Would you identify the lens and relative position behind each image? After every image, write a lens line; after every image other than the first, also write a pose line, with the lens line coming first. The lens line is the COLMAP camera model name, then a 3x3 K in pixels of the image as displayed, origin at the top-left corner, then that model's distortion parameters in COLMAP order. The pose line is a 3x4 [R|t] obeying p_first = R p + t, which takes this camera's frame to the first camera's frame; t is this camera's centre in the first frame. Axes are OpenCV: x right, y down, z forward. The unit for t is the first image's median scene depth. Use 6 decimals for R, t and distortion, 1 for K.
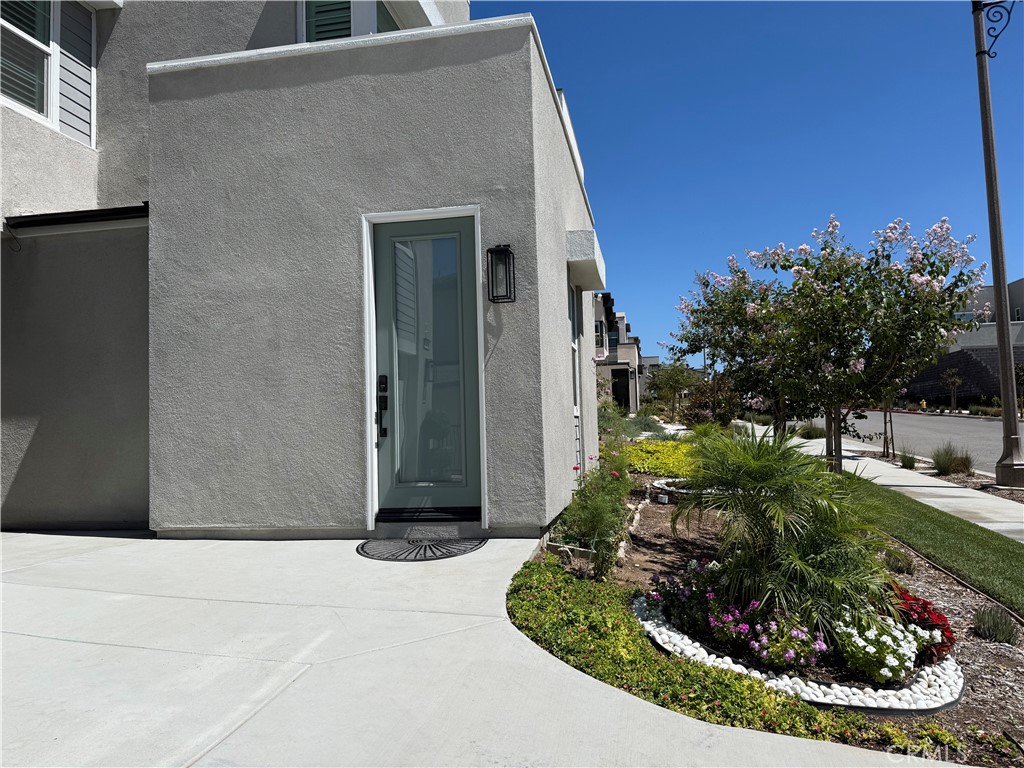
lens RADIAL K [[724.8, 0, 510.6], [0, 724.8, 379.4], [0, 0, 1]] dist [0.051678, -0.058110]
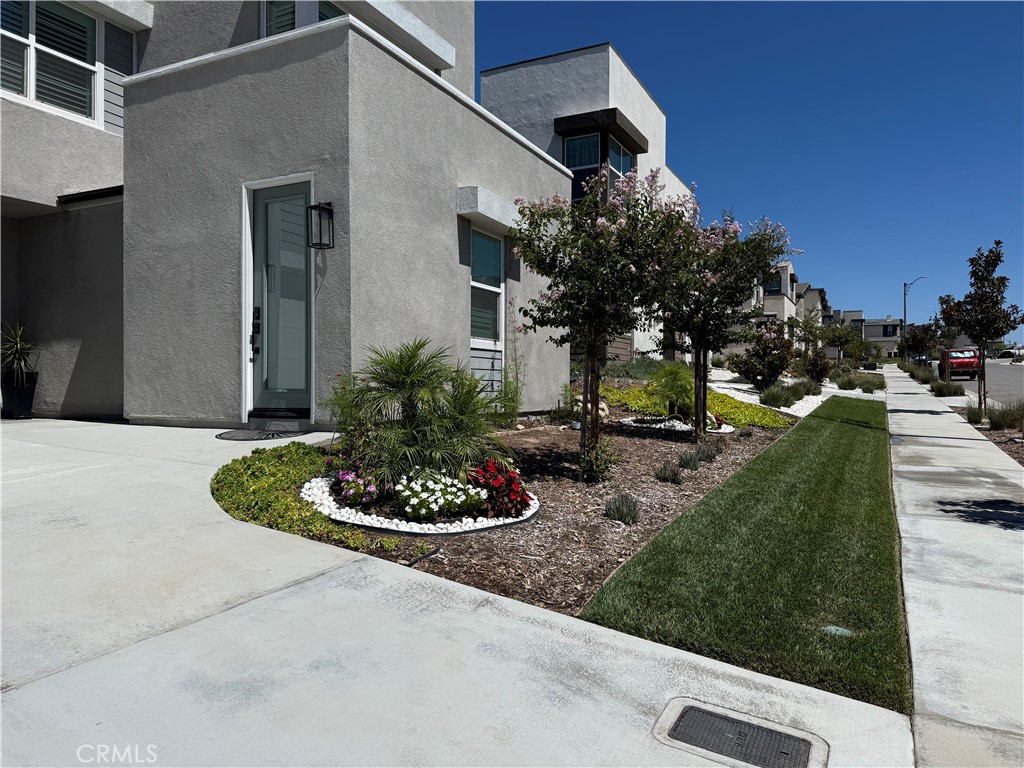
lens RADIAL K [[724.8, 0, 505.6], [0, 724.8, 378.7], [0, 0, 1]] dist [0.051678, -0.058110]
pose [[0.961331, 0.026406, -0.274125, 0.620445], [-0.011183, 0.998314, 0.056949, 0.043471], [0.275167, -0.051681, 0.960006, -0.148767]]
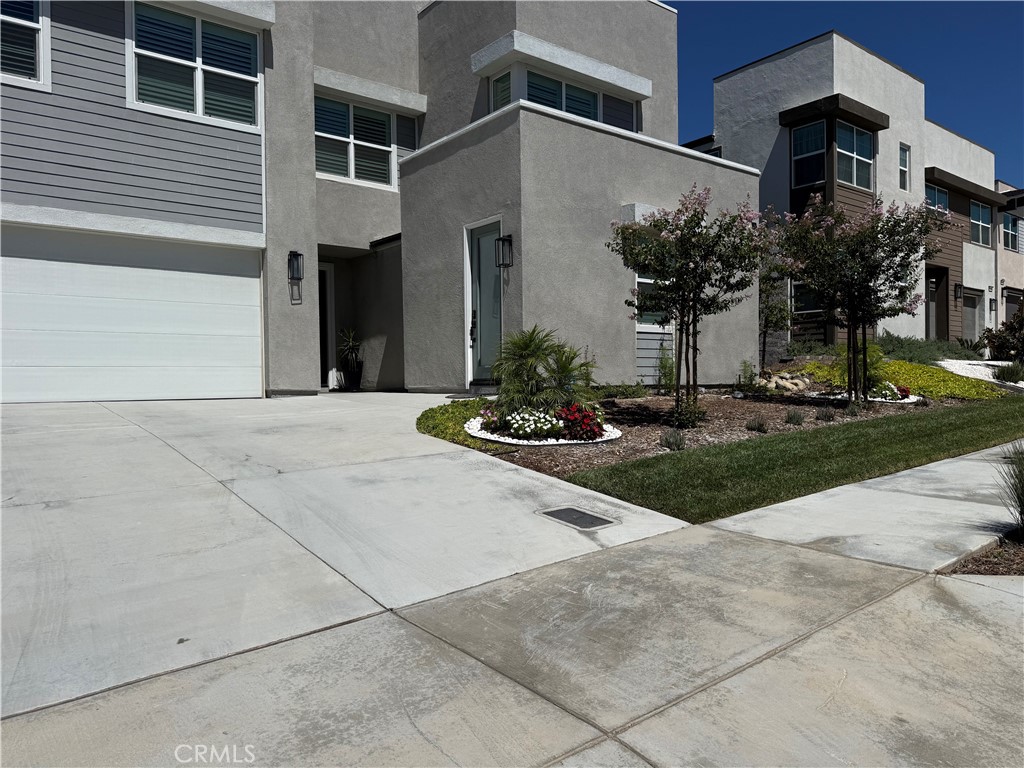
lens RADIAL K [[724.8, 0, 516.9], [0, 724.8, 394.0], [0, 0, 1]] dist [0.051678, -0.058110]
pose [[0.762928, 0.026889, -0.645924, 1.146664], [0.033431, 0.996157, 0.080955, 0.063930], [0.645619, -0.083357, 0.759097, -0.391919]]
